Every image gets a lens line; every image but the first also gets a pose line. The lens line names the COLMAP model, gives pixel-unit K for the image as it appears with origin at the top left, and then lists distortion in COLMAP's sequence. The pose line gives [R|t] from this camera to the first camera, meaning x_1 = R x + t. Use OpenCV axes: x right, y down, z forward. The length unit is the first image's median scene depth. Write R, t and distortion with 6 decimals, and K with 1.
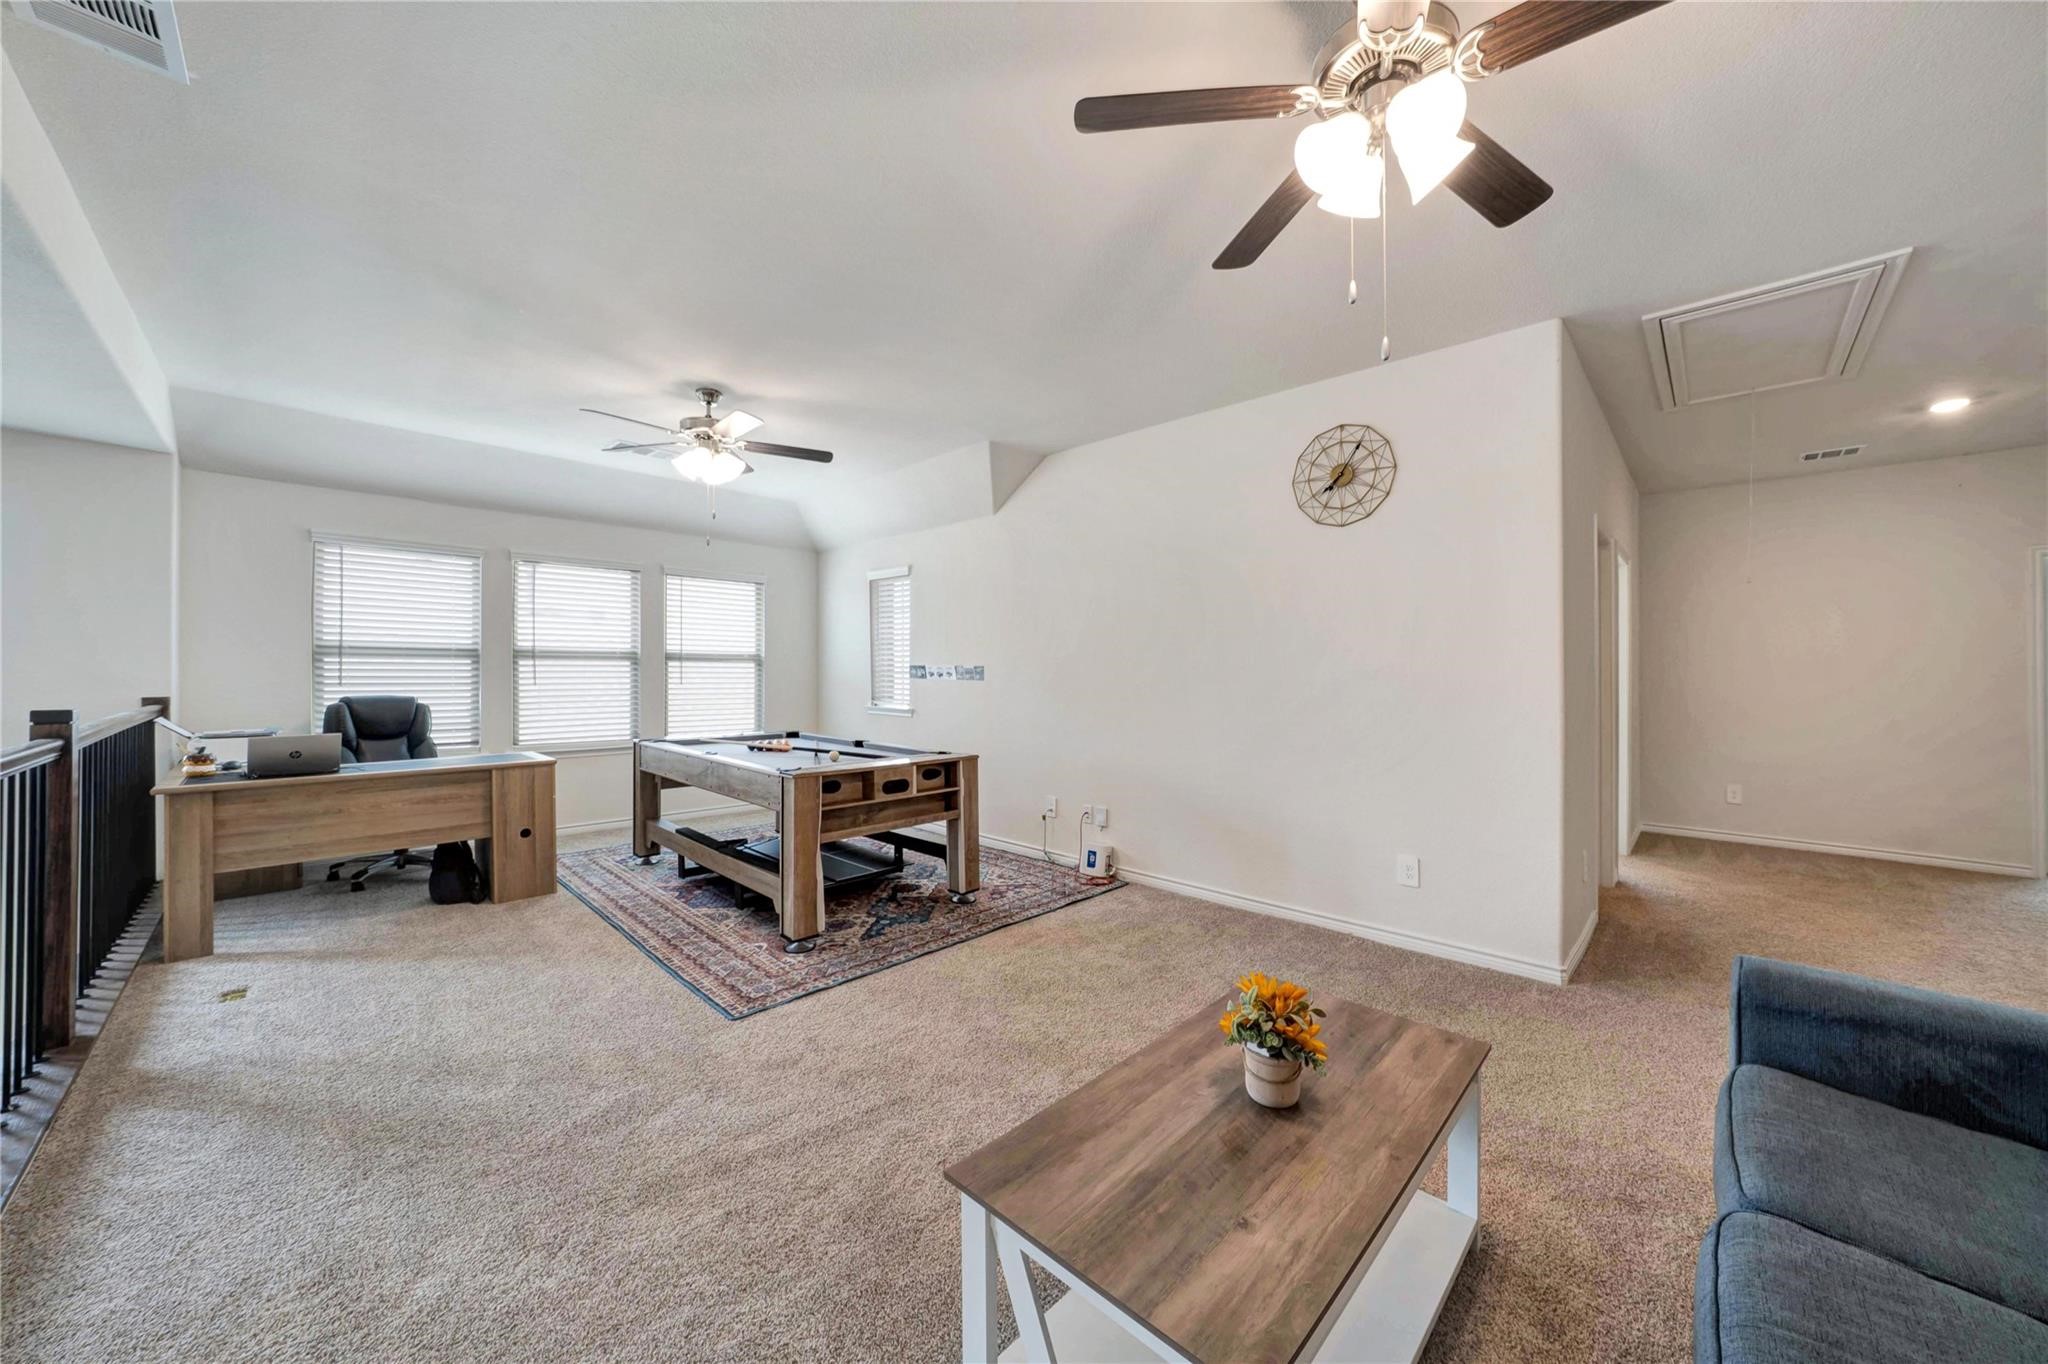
lens RADIAL K [[721.8, 0, 1033.0], [0, 721.8, 678.1], [0, 0, 1]] dist [-0.021841, 0.004252]
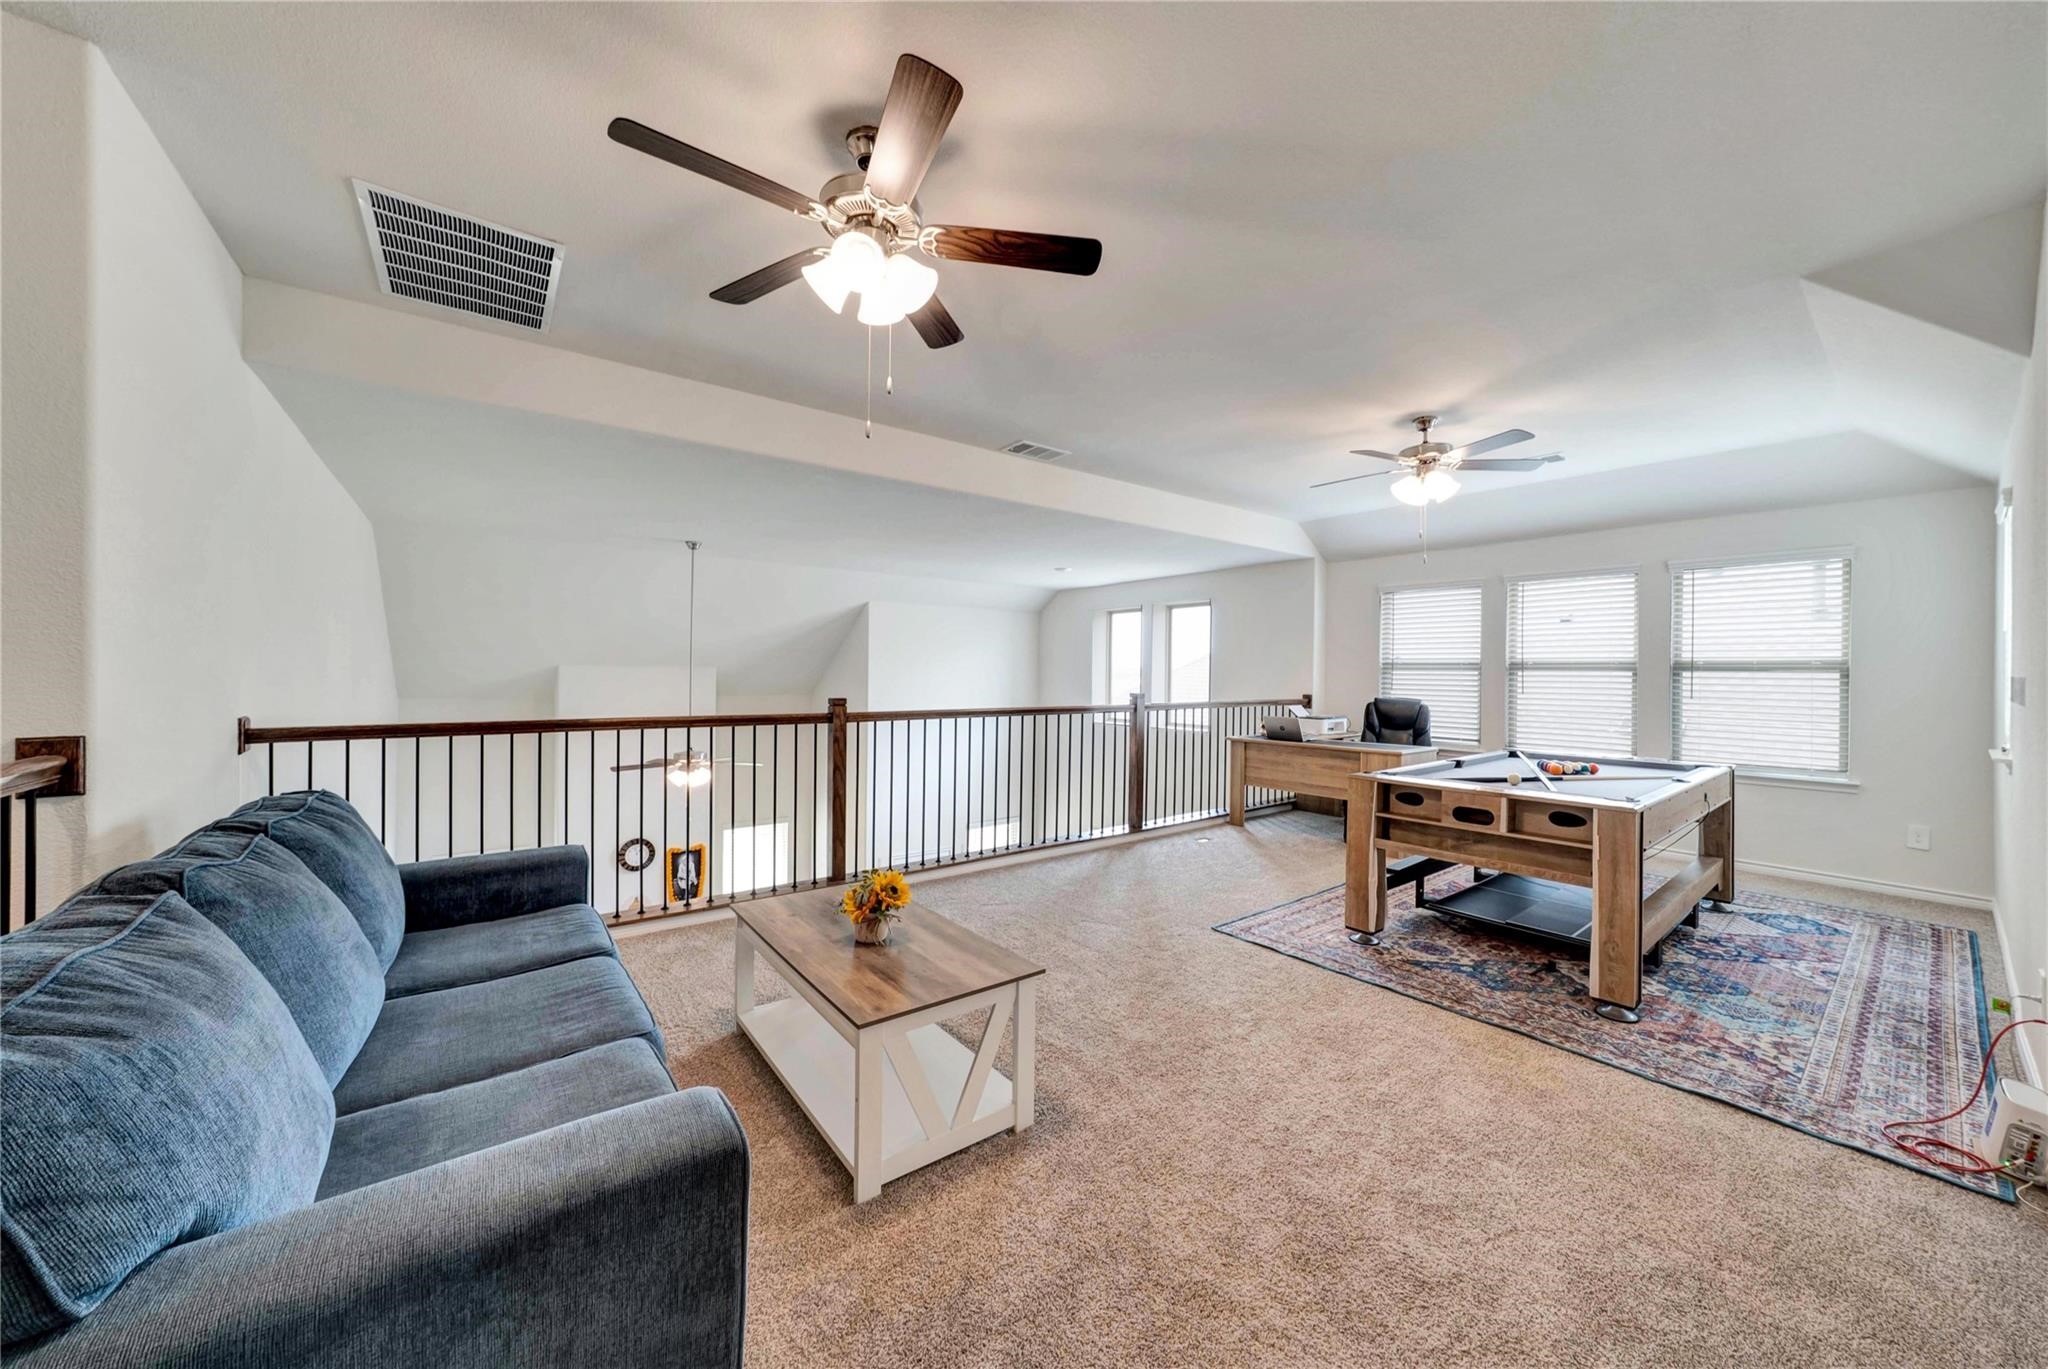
lens RADIAL K [[721.8, 0, 1033.0], [0, 721.8, 680.6], [0, 0, 1]] dist [-0.021841, 0.004252]
pose [[-0.134374, 0.001270, -0.990930, 0.683824], [-0.021757, 0.999754, 0.004232, -0.000020], [0.990692, 0.022128, -0.134313, 0.566140]]
